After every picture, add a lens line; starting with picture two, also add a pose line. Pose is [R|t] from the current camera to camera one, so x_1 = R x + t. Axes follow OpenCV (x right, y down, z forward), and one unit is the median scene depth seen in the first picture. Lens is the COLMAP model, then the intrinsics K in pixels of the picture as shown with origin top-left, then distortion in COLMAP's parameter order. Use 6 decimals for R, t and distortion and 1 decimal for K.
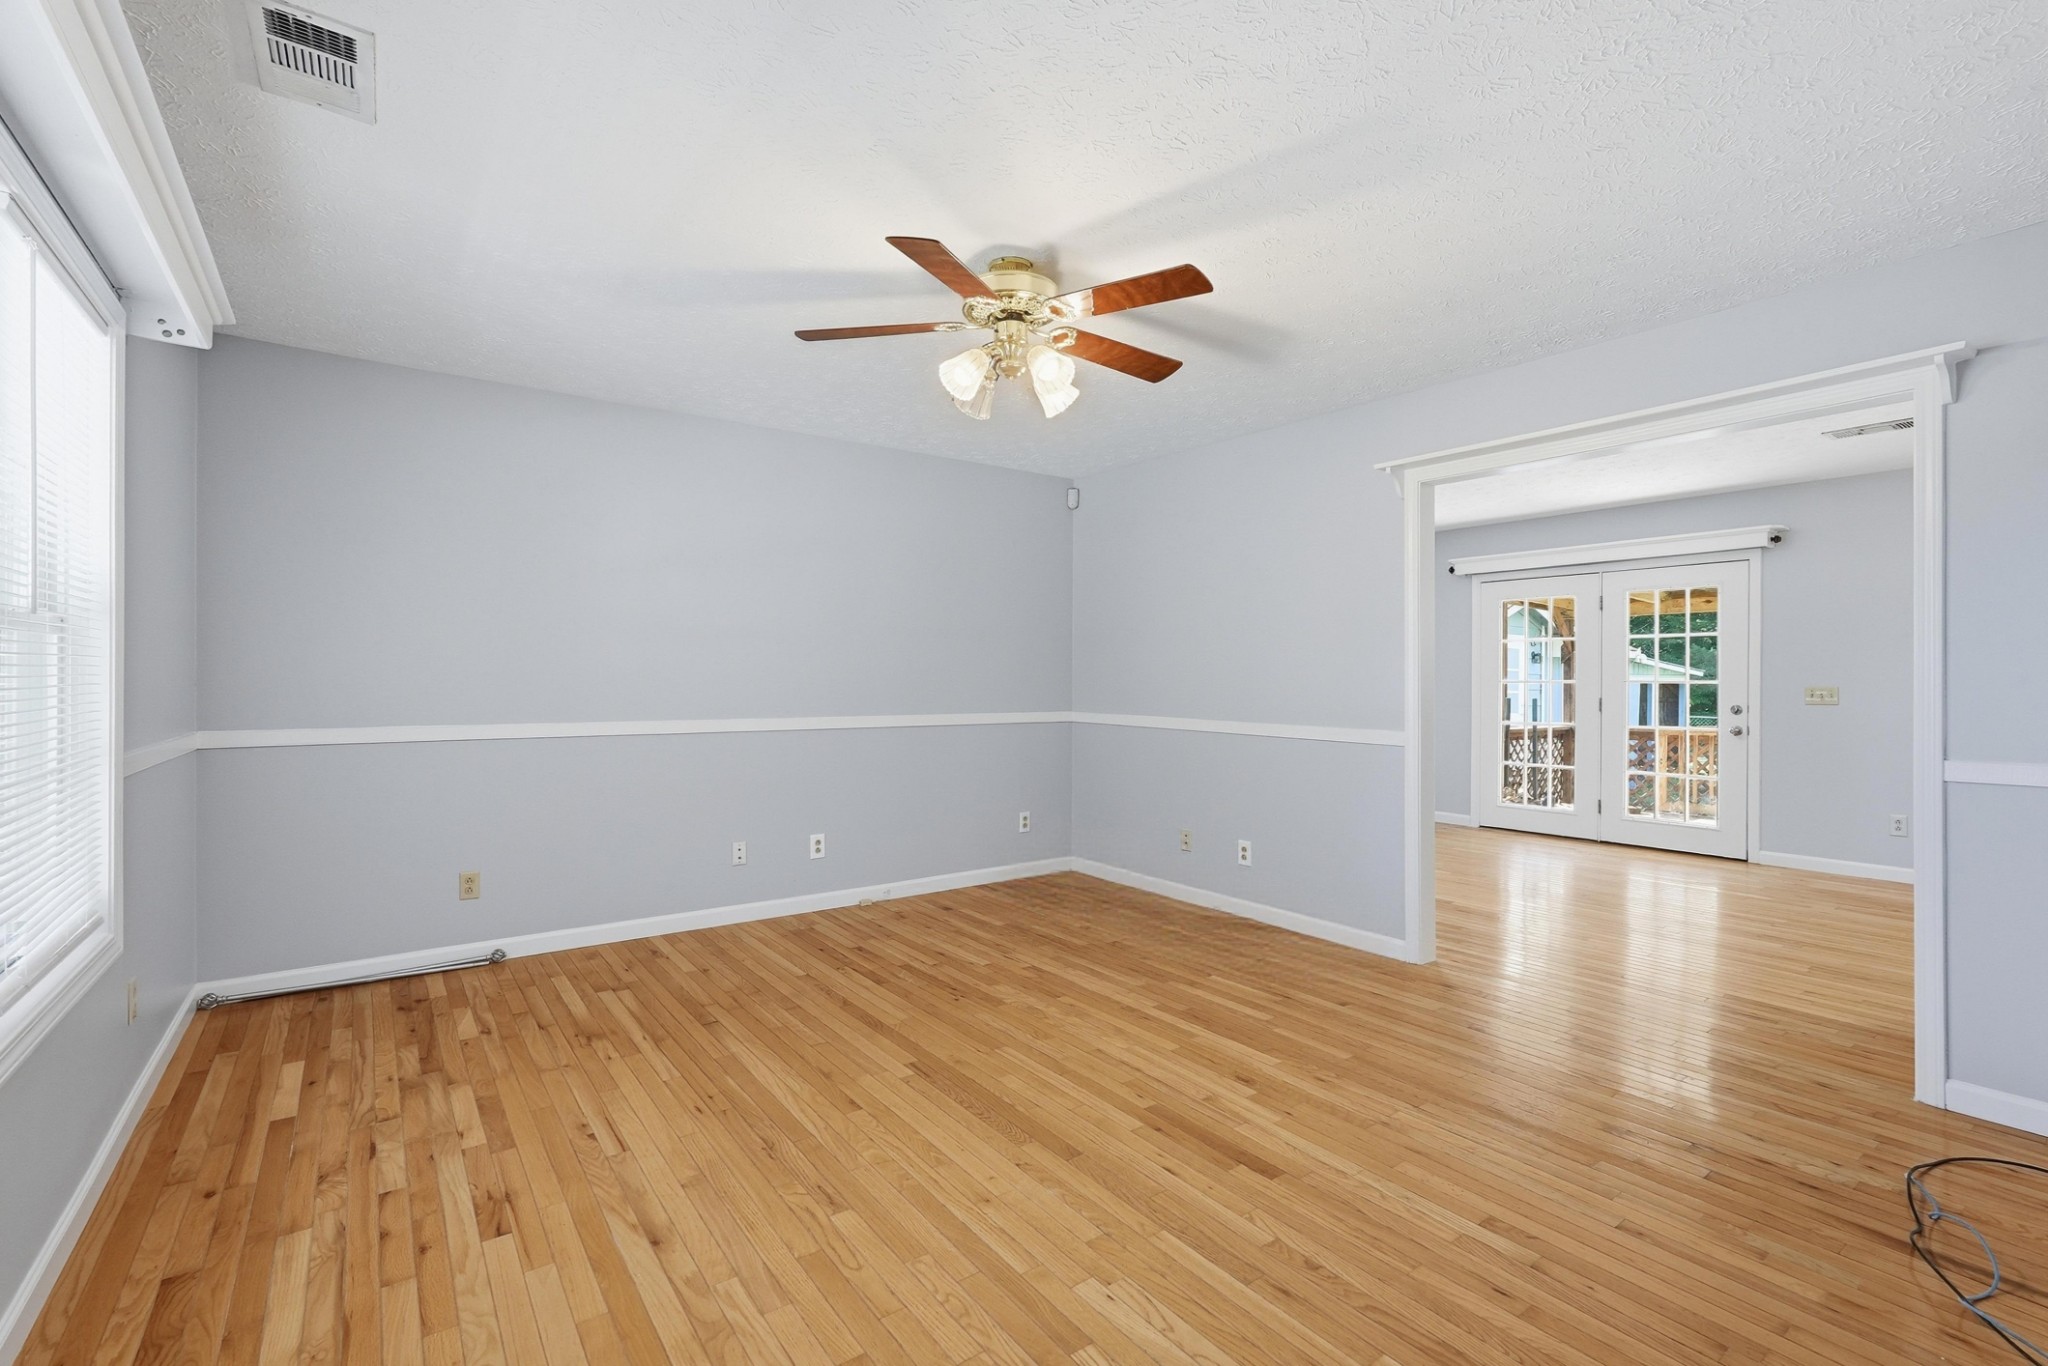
lens RADIAL K [[911.6, 0, 1042.6], [0, 911.6, 679.4], [0, 0, 1]] dist [-0.012857, 0.003278]
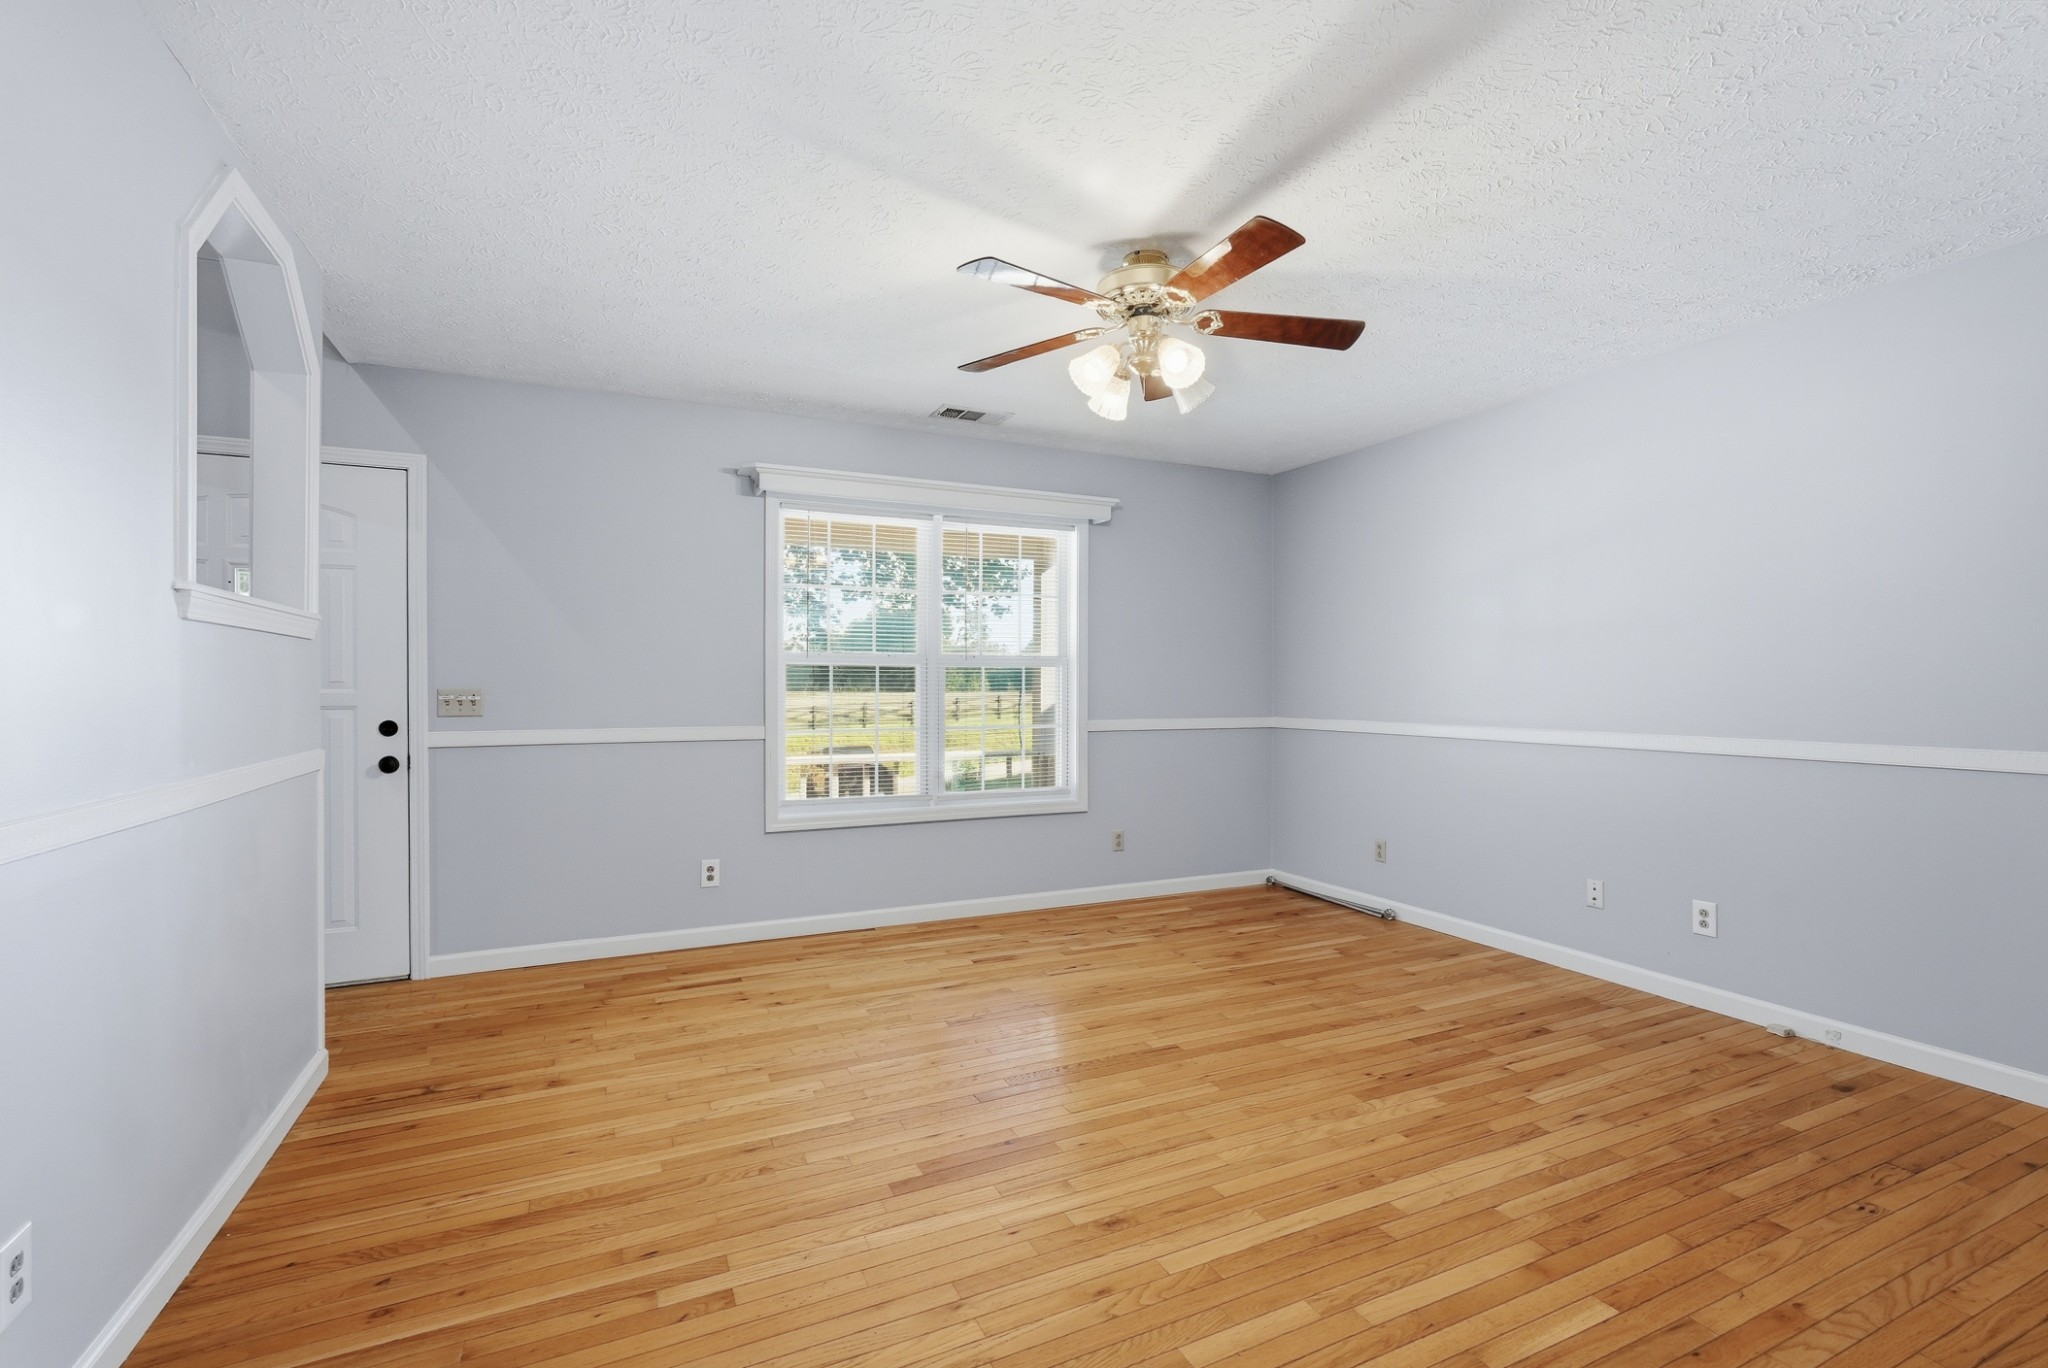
lens RADIAL K [[911.6, 0, 1029.7], [0, 911.6, 686.8], [0, 0, 1]] dist [-0.012857, 0.003278]
pose [[-0.203199, -0.003103, -0.979132, 0.769678], [0.000394, 0.999995, -0.003251, 0.005951], [0.979137, -0.001046, -0.203197, 0.870389]]
